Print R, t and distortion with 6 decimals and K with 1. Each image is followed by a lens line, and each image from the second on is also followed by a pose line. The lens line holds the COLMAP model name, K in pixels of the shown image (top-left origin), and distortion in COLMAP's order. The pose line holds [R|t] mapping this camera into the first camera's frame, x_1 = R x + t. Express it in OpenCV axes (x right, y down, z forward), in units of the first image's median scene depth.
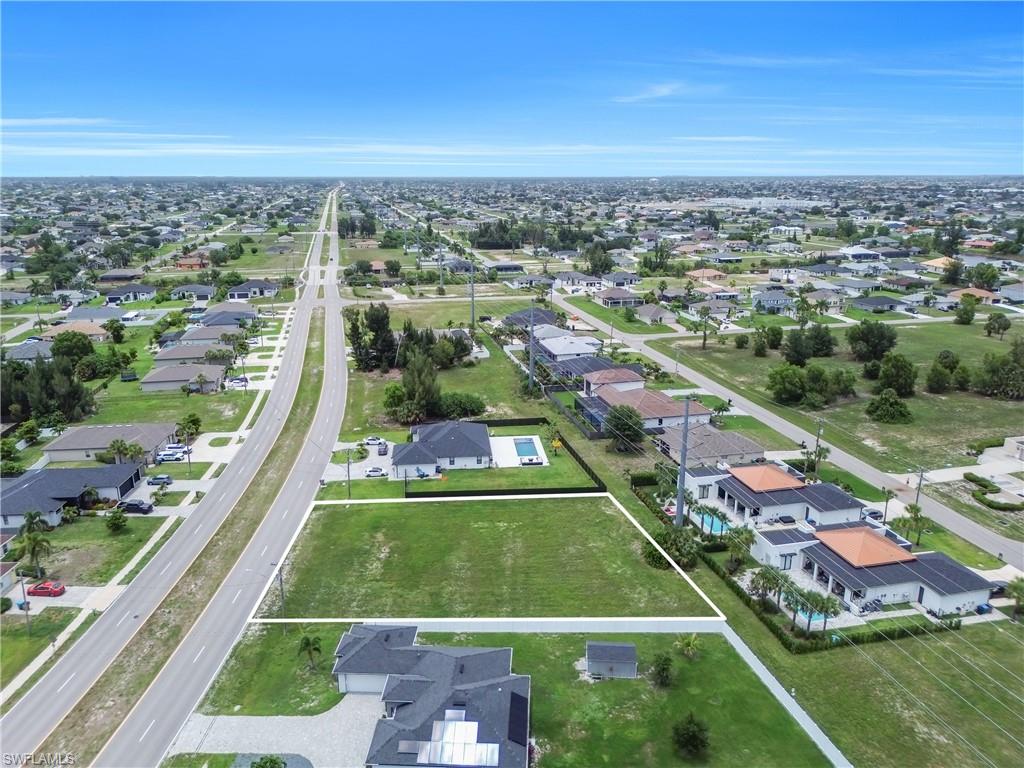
lens RADIAL K [[717.7, 0, 512.0], [0, 717.7, 384.0], [0, 0, 1]] dist [0.075417, -0.076745]
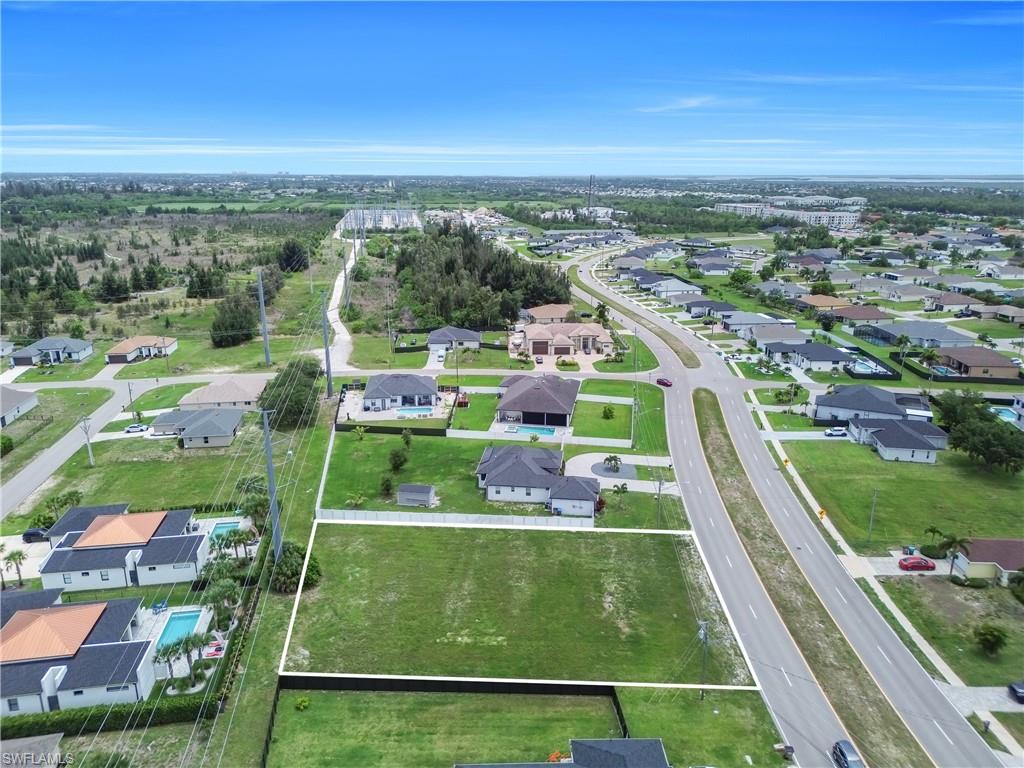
lens RADIAL K [[717.7, 0, 512.0], [0, 717.7, 384.0], [0, 0, 1]] dist [0.075417, -0.076745]
pose [[-0.997480, -0.023822, 0.066832, -0.097261], [0.015980, 0.842320, 0.538740, -0.385834], [-0.069128, 0.538450, -0.839817, 1.360997]]
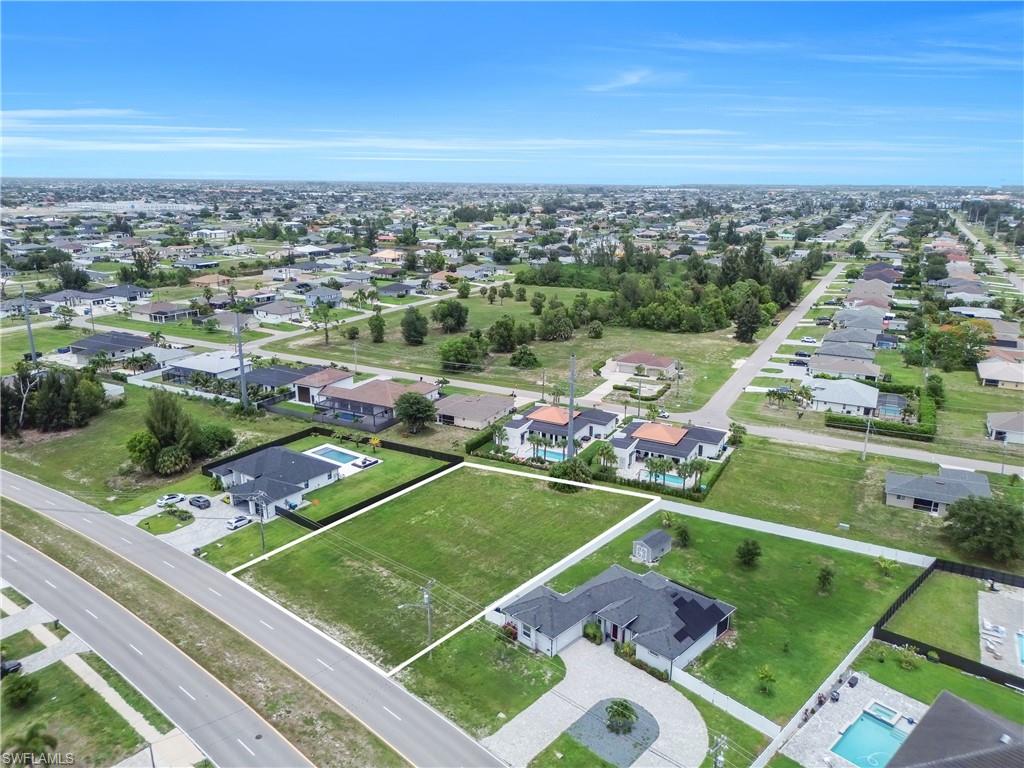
lens RADIAL K [[712.7, 0, 508.8], [0, 712.7, 404.3], [0, 0, 1]] dist [0.077314, -0.091473]
pose [[0.662856, -0.220267, 0.715614, -0.599917], [0.203448, 0.972776, 0.110973, -0.047715], [-0.720576, 0.072031, 0.689624, 0.172098]]
